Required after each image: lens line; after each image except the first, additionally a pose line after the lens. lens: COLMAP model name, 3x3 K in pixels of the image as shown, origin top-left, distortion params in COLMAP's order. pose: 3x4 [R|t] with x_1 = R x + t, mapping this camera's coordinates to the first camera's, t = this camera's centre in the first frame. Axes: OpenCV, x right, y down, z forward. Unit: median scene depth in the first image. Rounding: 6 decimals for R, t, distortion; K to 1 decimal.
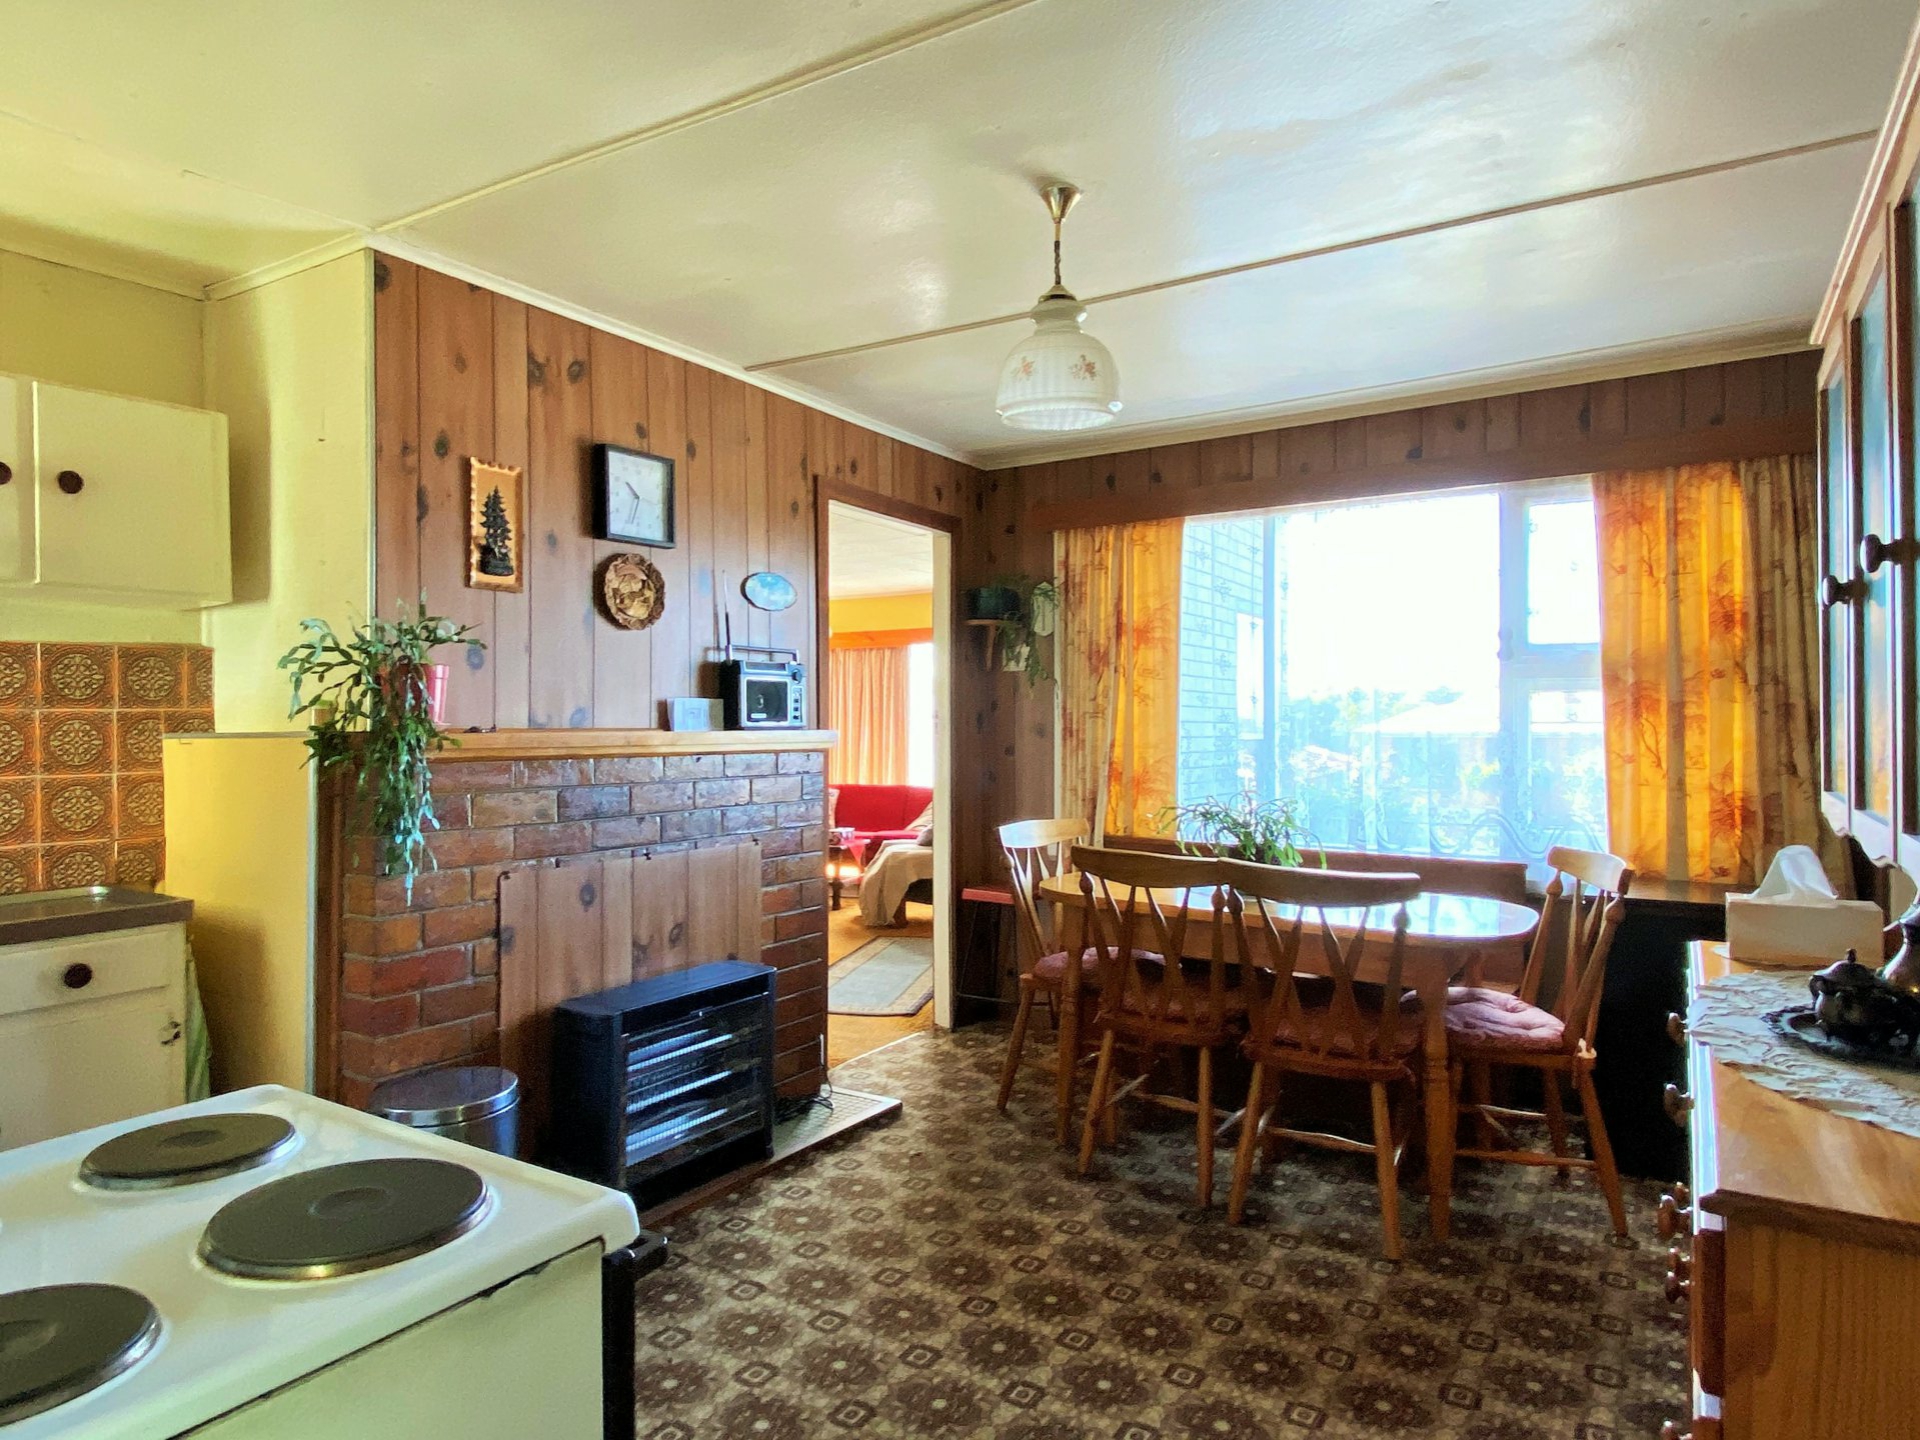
lens RADIAL K [[1188.3, 0, 960.0], [0, 1188.3, 720.0], [0, 0, 1]] dist [-0.000034, -0.000209]
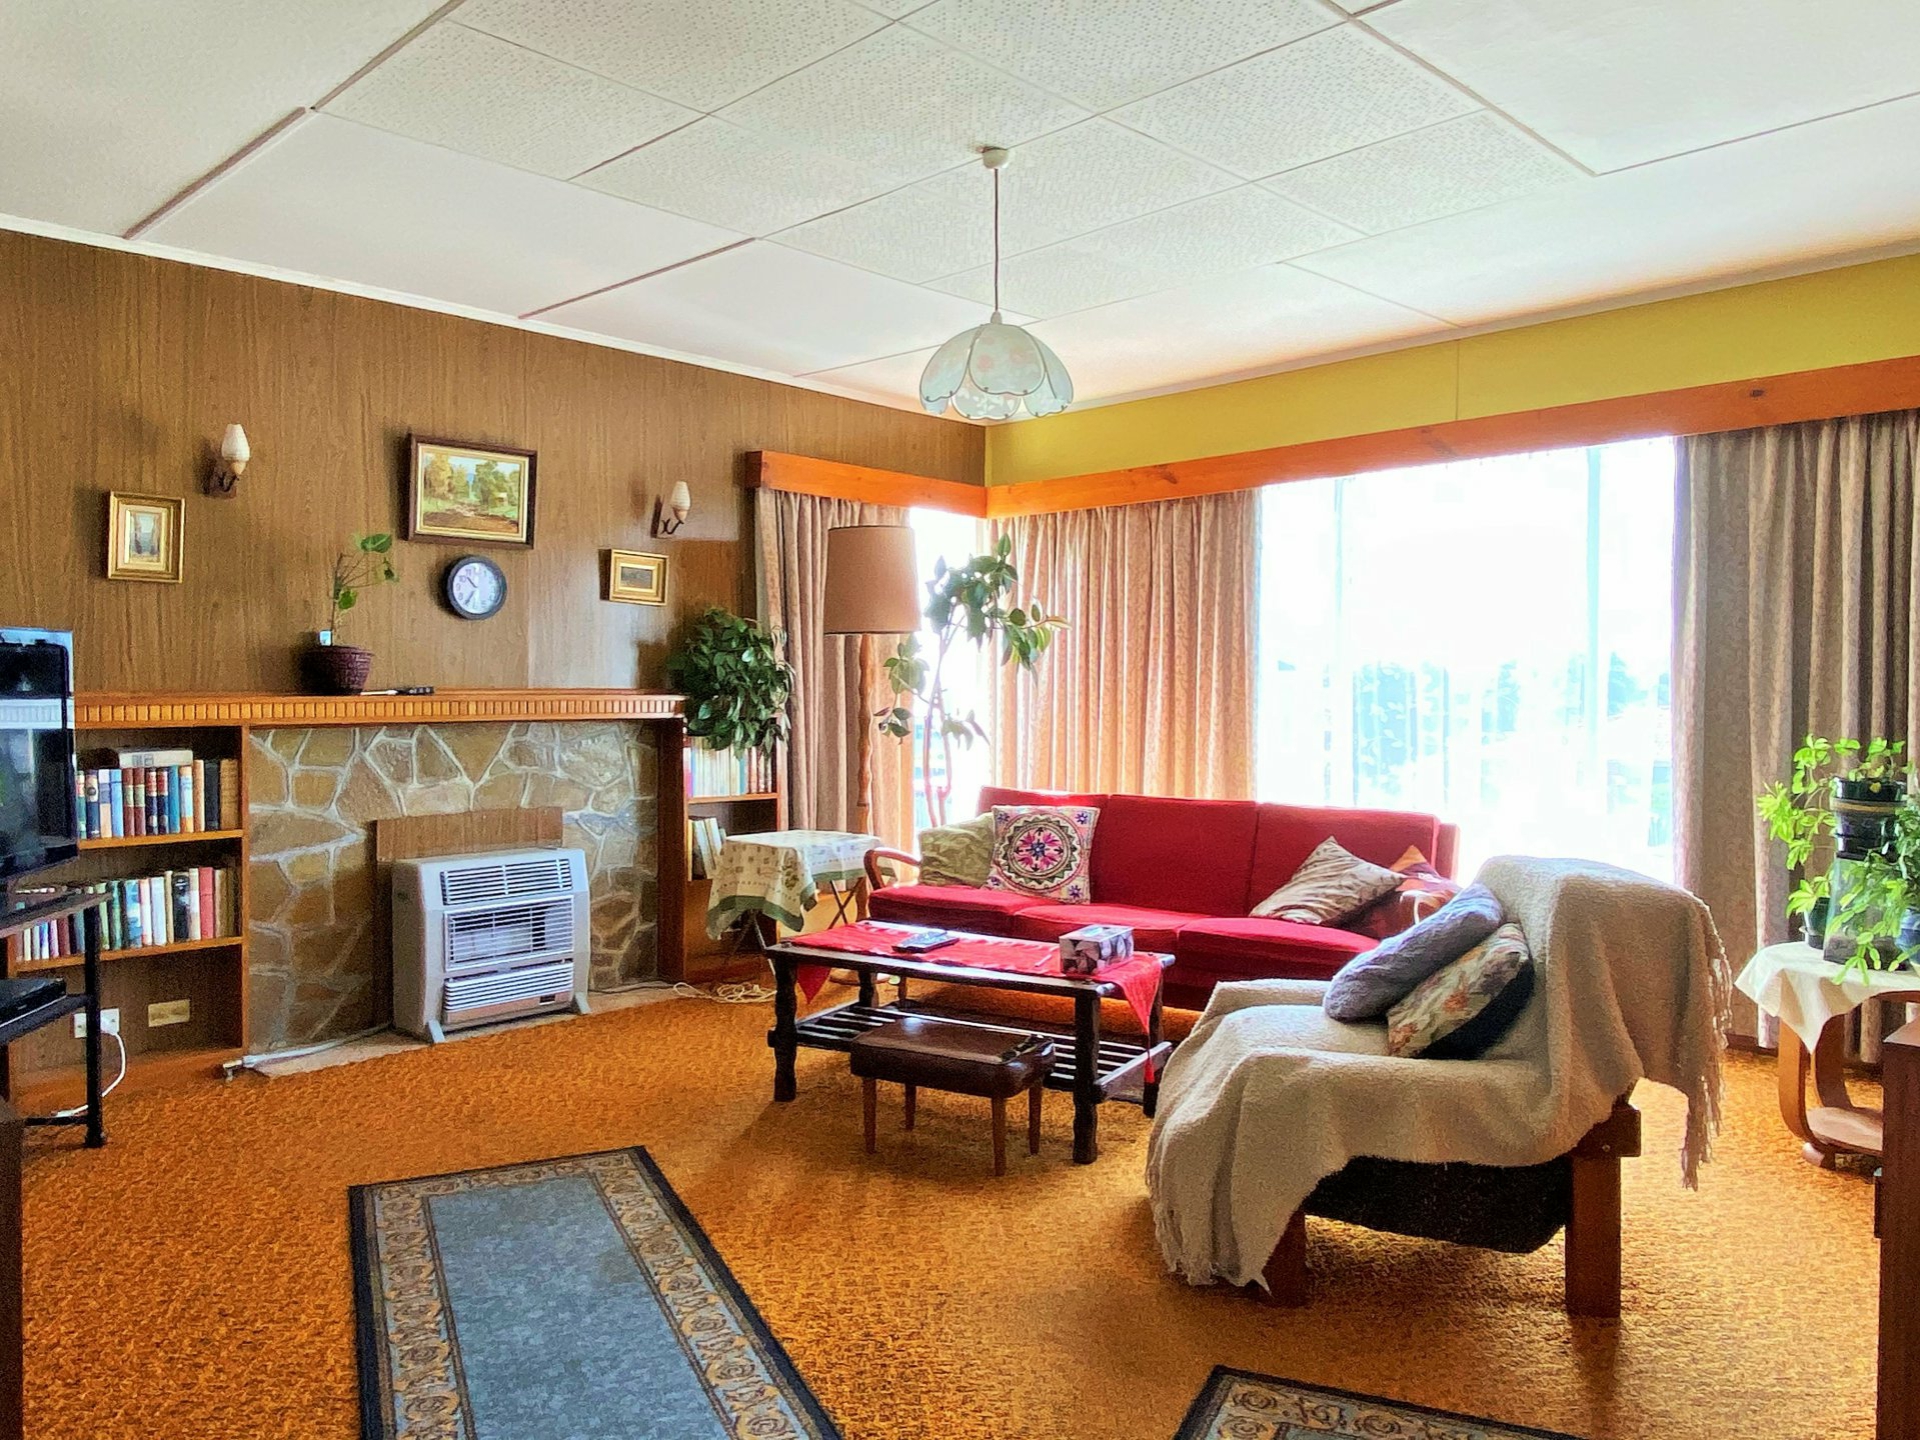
lens RADIAL K [[1361.6, 0, 960.0], [0, 1361.6, 720.0], [0, 0, 1]] dist [0.003594, 0.000461]
pose [[0.976465, 0.006121, -0.215590, -0.027954], [-0.001869, 0.999800, 0.019920, 0.009646], [0.215669, -0.019048, 0.976281, 0.322741]]
